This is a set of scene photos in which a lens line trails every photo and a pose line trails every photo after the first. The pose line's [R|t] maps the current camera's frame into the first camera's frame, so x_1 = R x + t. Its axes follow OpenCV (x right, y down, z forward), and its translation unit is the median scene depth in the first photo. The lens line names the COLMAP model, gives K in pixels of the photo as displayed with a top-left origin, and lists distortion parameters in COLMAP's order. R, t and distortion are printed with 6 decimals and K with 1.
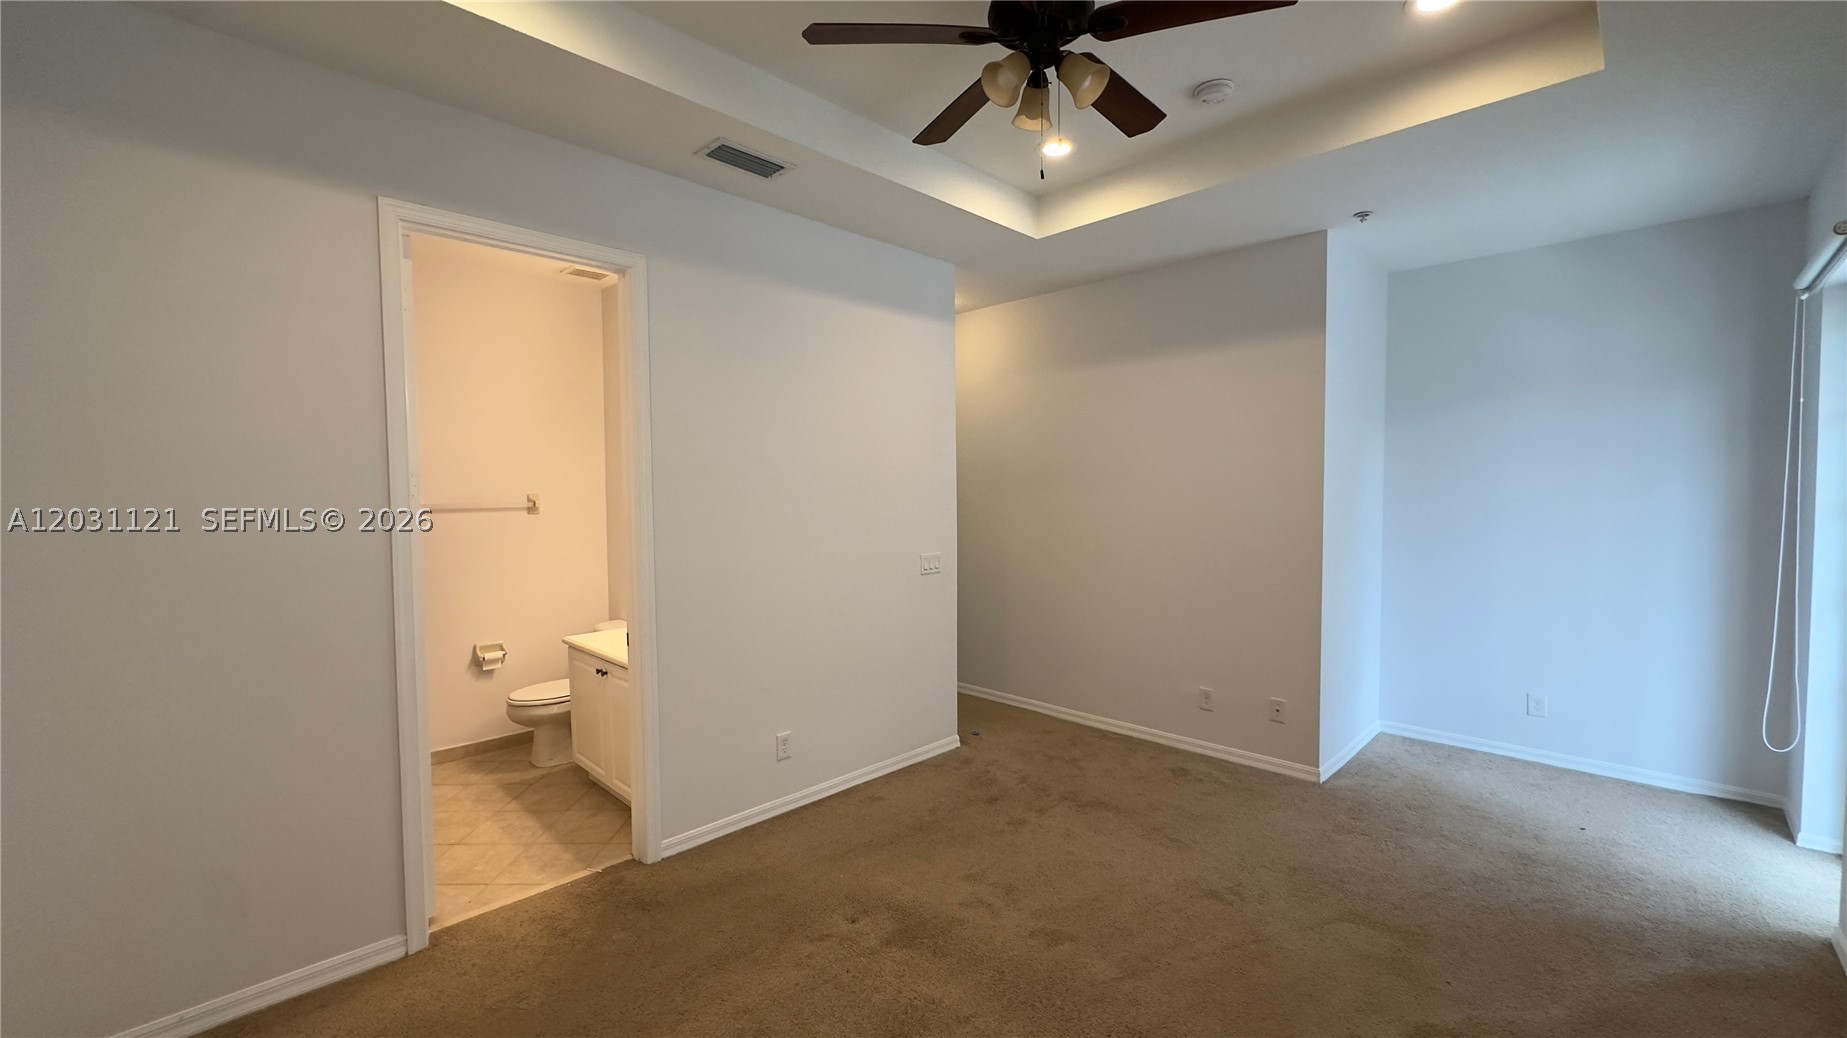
lens RADIAL K [[743.2, 0, 923.6], [0, 743.2, 525.4], [0, 0, 1]] dist [0.002359, 0.000199]
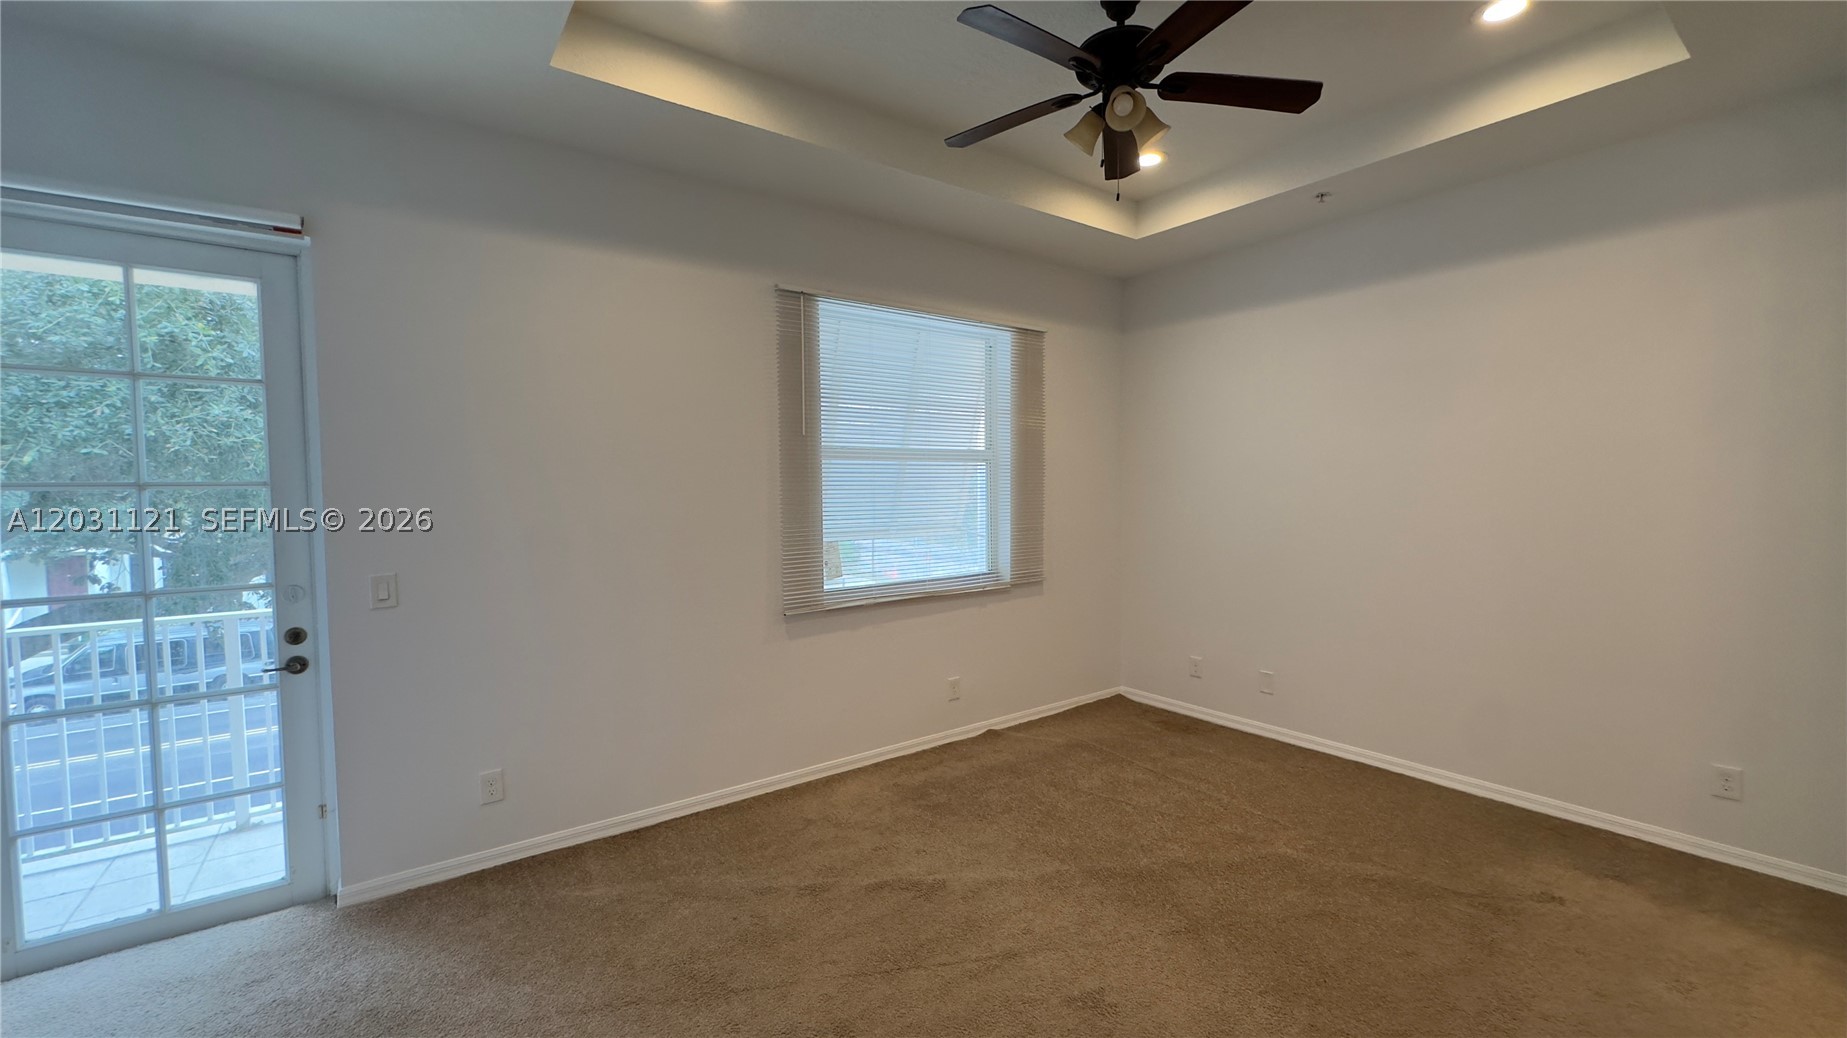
lens RADIAL K [[743.2, 0, 920.9], [0, 743.2, 518.1], [0, 0, 1]] dist [0.002359, 0.000199]
pose [[-0.987200, 0.006075, 0.159368, 0.157974], [0.021207, 0.995401, 0.093419, -0.043828], [-0.158068, 0.095603, -0.982789, 1.231515]]
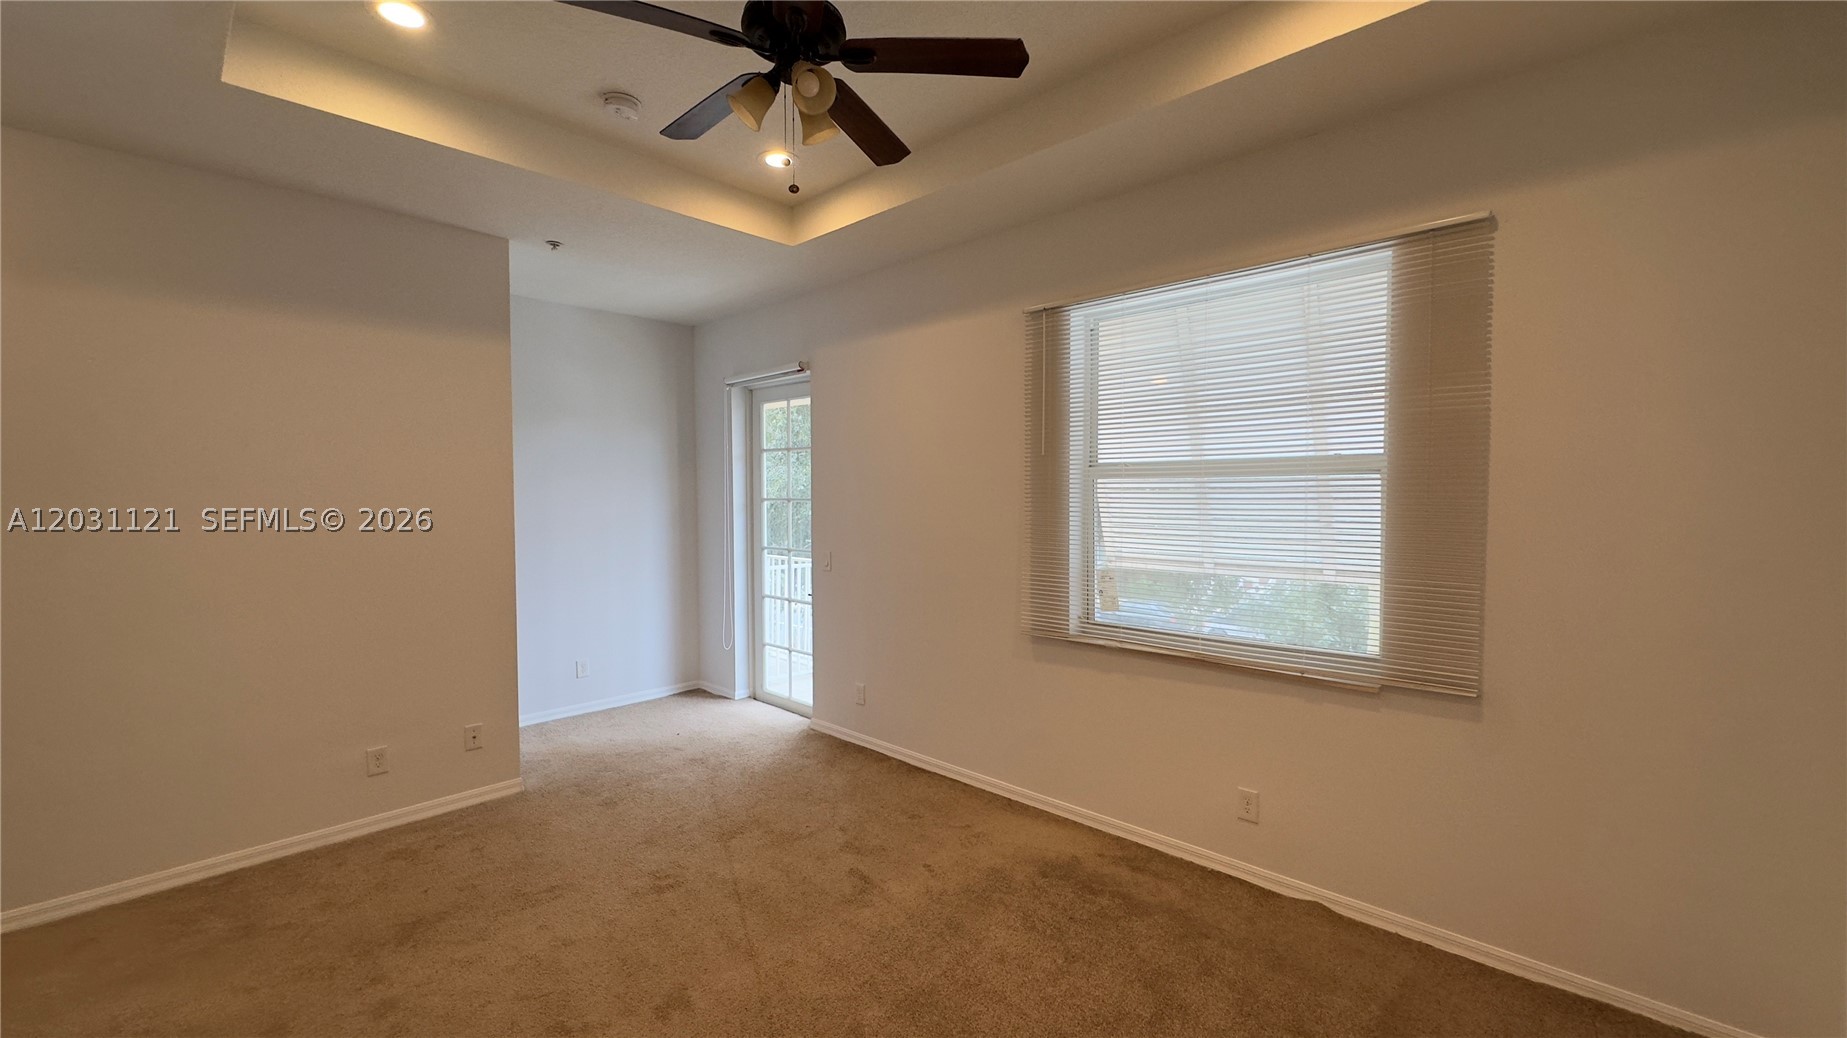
lens RADIAL K [[743.2, 0, 925.9], [0, 743.2, 515.0], [0, 0, 1]] dist [0.002359, 0.000199]
pose [[-0.015691, -0.027161, 0.999508, -0.478799], [0.054166, 0.998140, 0.027974, -0.022814], [-0.998409, 0.054578, -0.014191, 0.468341]]
